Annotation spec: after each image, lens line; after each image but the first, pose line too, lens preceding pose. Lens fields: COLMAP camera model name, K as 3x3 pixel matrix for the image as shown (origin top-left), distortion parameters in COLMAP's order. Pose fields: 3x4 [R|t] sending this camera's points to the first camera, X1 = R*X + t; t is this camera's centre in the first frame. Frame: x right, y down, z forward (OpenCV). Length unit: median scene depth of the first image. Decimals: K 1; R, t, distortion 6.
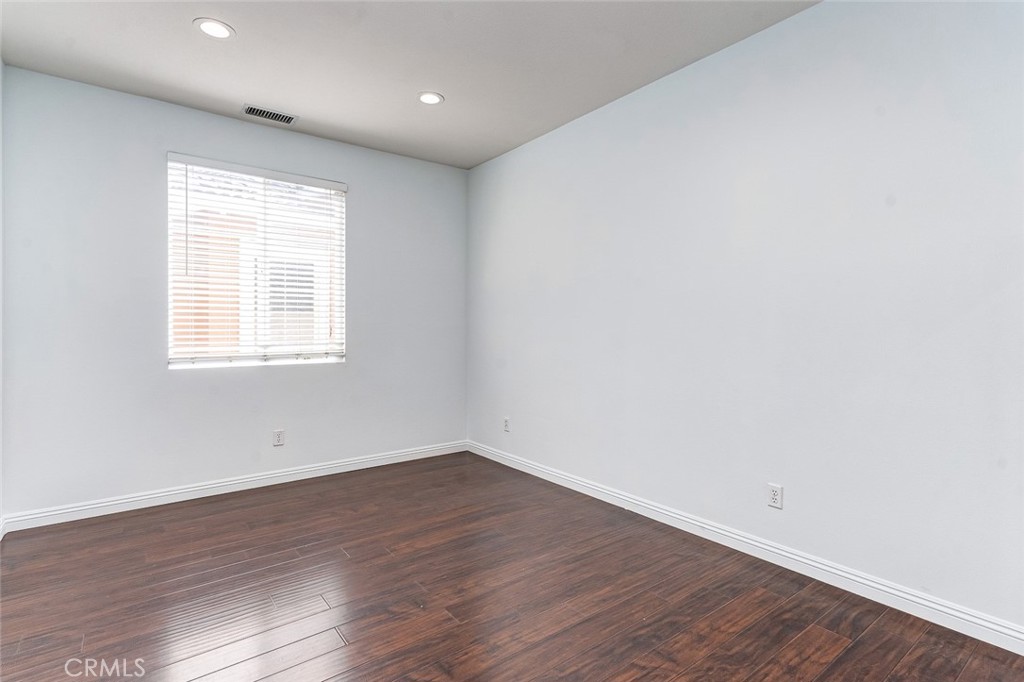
lens RADIAL K [[493.5, 0, 510.1], [0, 493.5, 337.1], [0, 0, 1]] dist [0.014079, -0.002054]
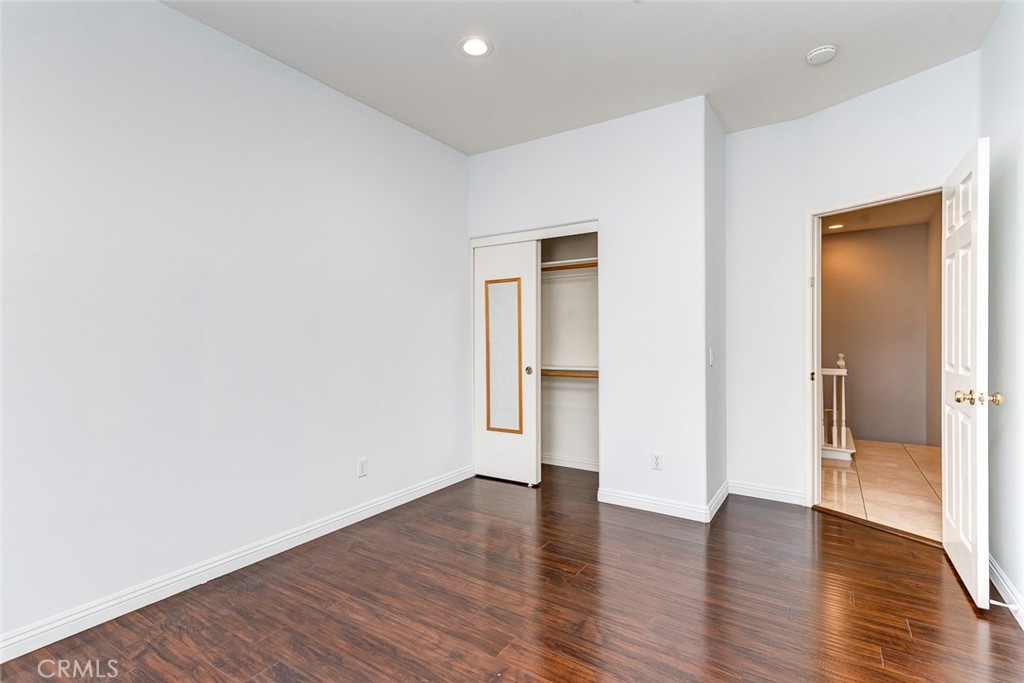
lens RADIAL K [[493.5, 0, 510.9], [0, 493.5, 336.8], [0, 0, 1]] dist [0.014079, -0.002054]
pose [[-0.328242, 0.001693, 0.944592, -0.842233], [0.022621, 0.999726, 0.006069, -0.021335], [-0.944323, 0.023360, -0.328191, 1.080048]]
